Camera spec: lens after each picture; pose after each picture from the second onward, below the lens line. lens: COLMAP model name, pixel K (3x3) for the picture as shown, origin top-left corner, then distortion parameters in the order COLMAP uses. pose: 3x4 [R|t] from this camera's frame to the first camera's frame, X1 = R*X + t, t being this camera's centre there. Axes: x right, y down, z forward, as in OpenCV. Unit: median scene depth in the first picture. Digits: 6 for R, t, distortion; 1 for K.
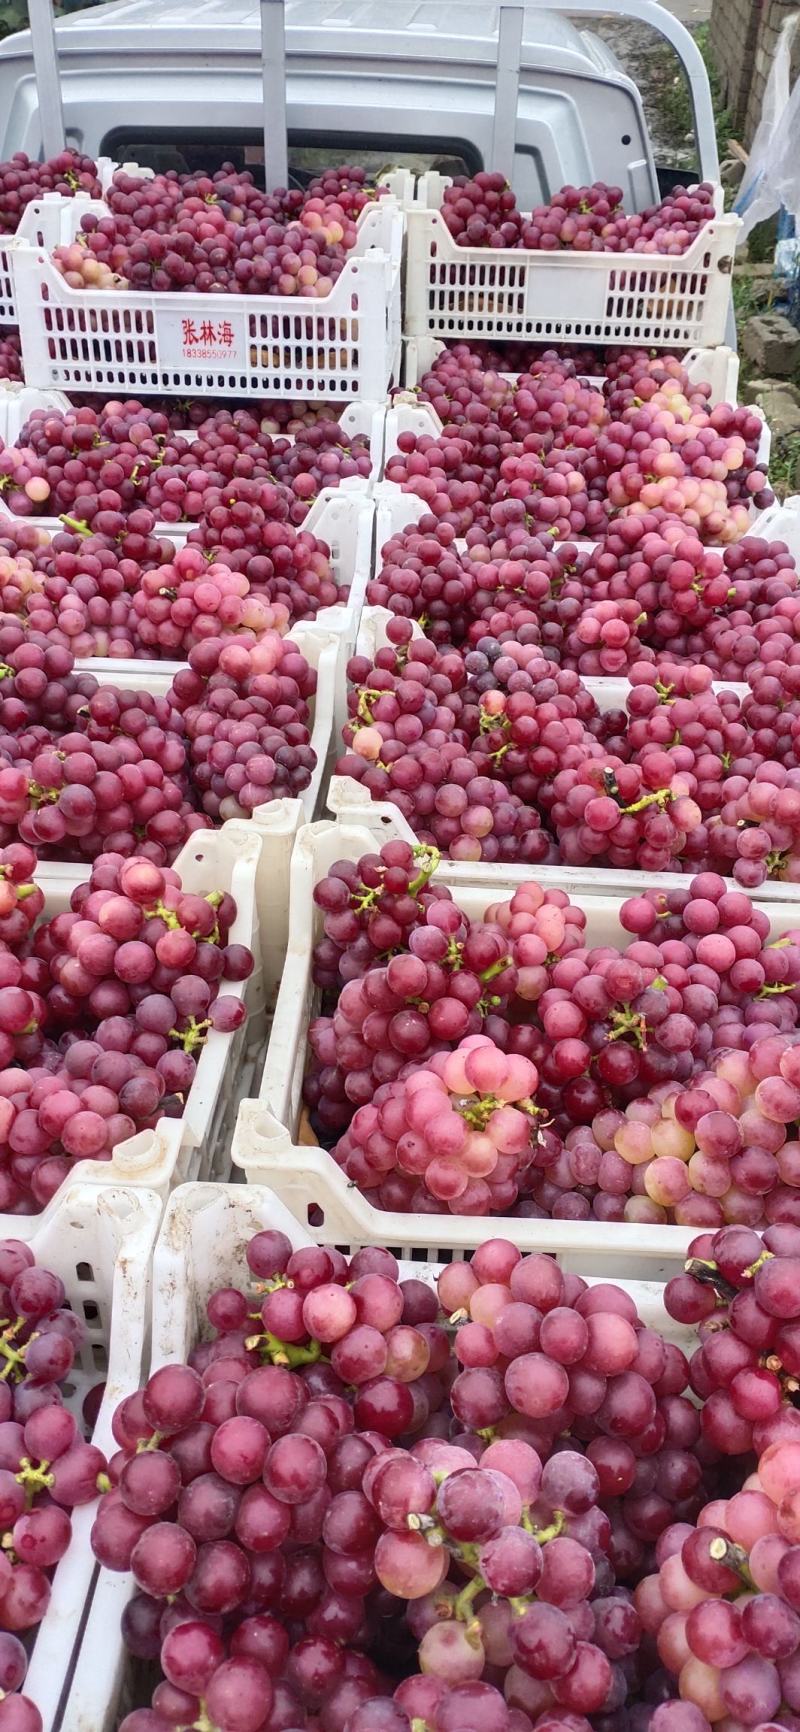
lens RADIAL K [[1359.2, 0, 408.5], [0, 1359.2, 881.4], [0, 0, 1]] dist [0.056790, -0.136052]
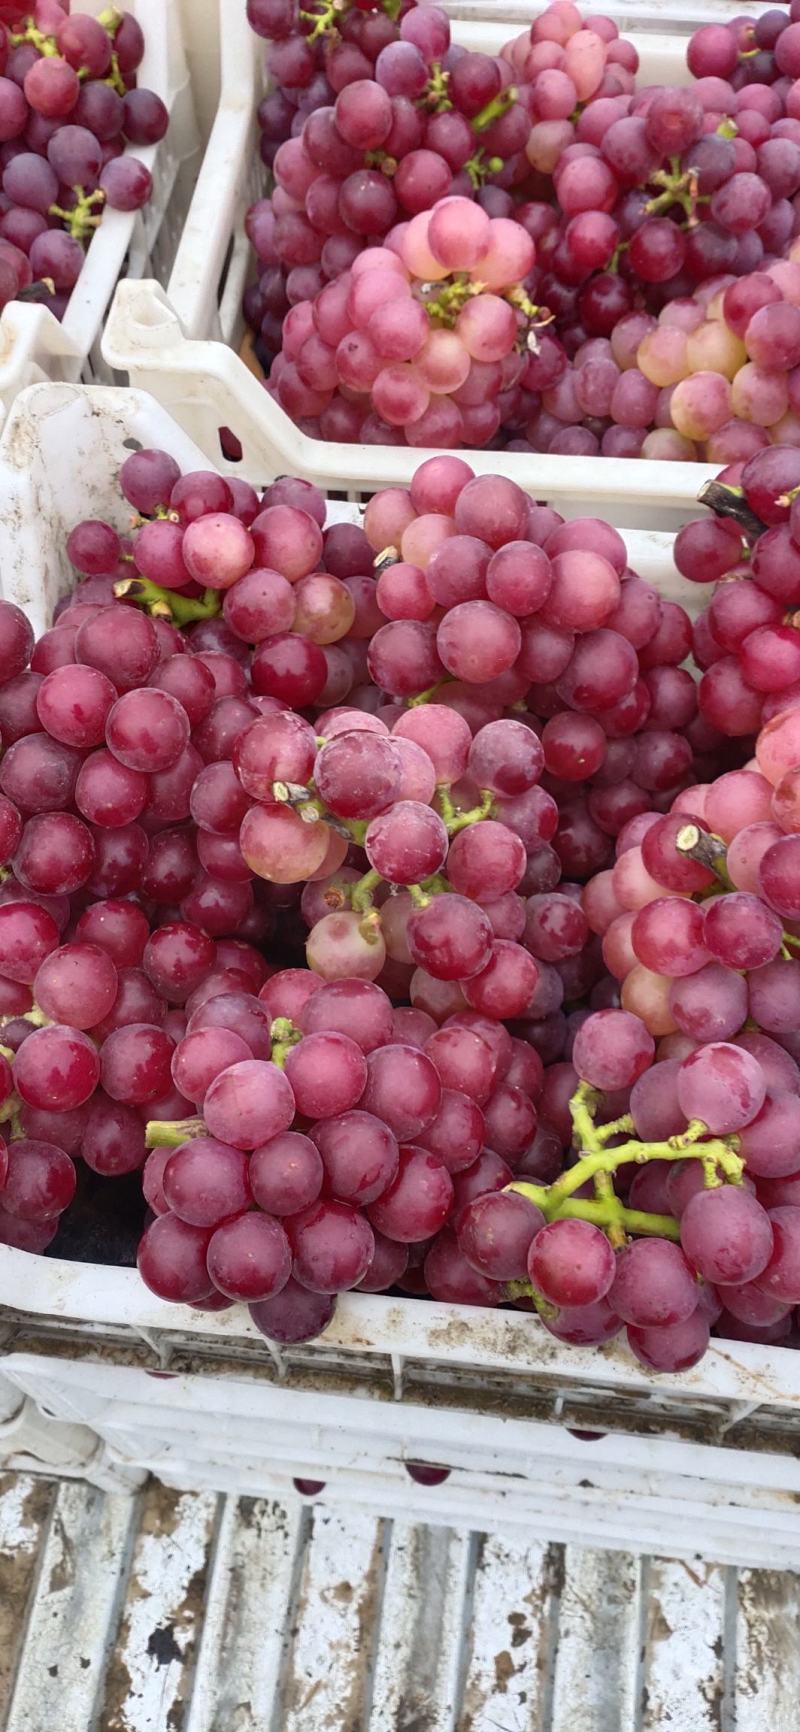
lens RADIAL K [[1359.2, 0, 402.2], [0, 1359.2, 880.6], [0, 0, 1]] dist [0.056790, -0.136052]
pose [[0.997715, 0.031441, -0.059805, 0.071401], [-0.001646, 0.896180, 0.443688, 0.108545], [0.067547, -0.442575, 0.894184, 0.188317]]
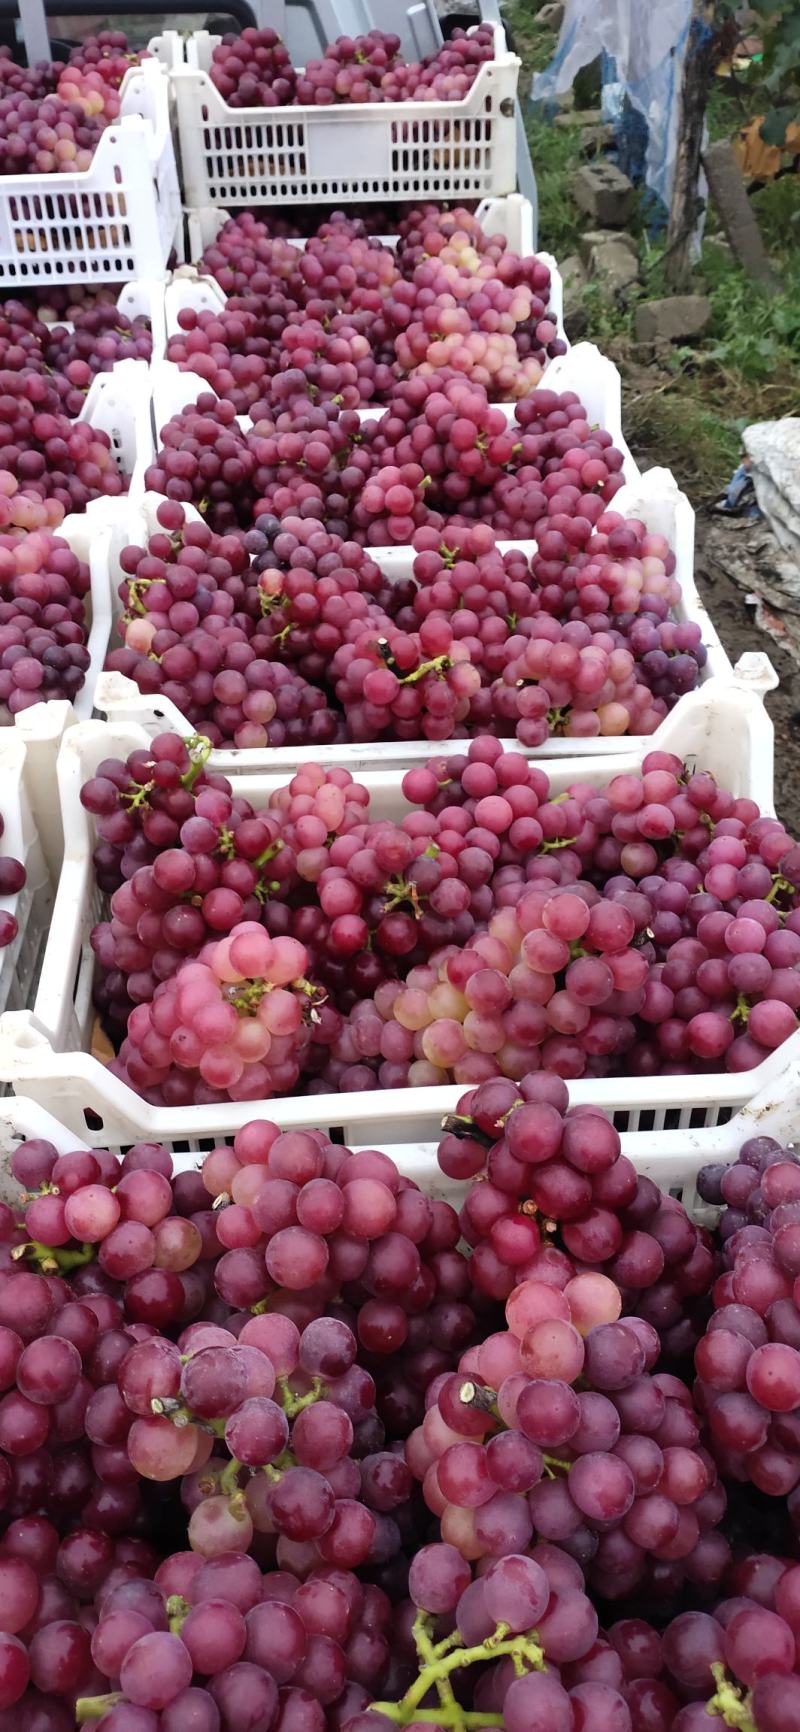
lens RADIAL K [[1359.2, 0, 404.3], [0, 1359.2, 881.1], [0, 0, 1]] dist [0.056790, -0.136052]
pose [[0.992346, -0.105936, 0.063455, 0.097441], [0.100695, 0.991633, 0.080778, 0.014725], [-0.071481, -0.073770, 0.994710, 0.011820]]
